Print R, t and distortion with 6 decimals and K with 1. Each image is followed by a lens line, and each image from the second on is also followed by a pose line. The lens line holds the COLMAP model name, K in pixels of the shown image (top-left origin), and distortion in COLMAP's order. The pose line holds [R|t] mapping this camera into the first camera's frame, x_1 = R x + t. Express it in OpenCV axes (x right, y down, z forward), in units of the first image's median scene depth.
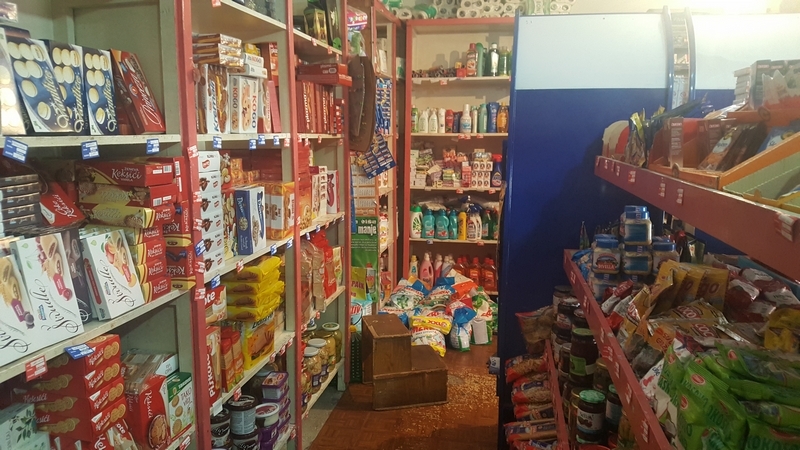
lens RADIAL K [[608.7, 0, 400.0], [0, 608.7, 226.1], [0, 0, 1]] dist [-0.003402, -0.052772]
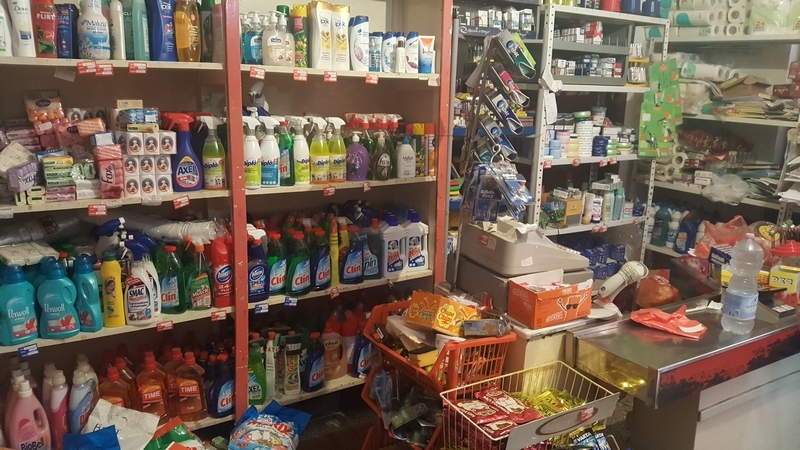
lens RADIAL K [[608.7, 0, 401.2], [0, 608.7, 223.2], [0, 0, 1]] dist [-0.003402, -0.052772]
pose [[0.761497, -0.127774, 0.635450, -0.001666], [0.071992, 0.990984, 0.112992, -0.078668], [-0.644158, -0.040296, 0.763830, 0.575187]]
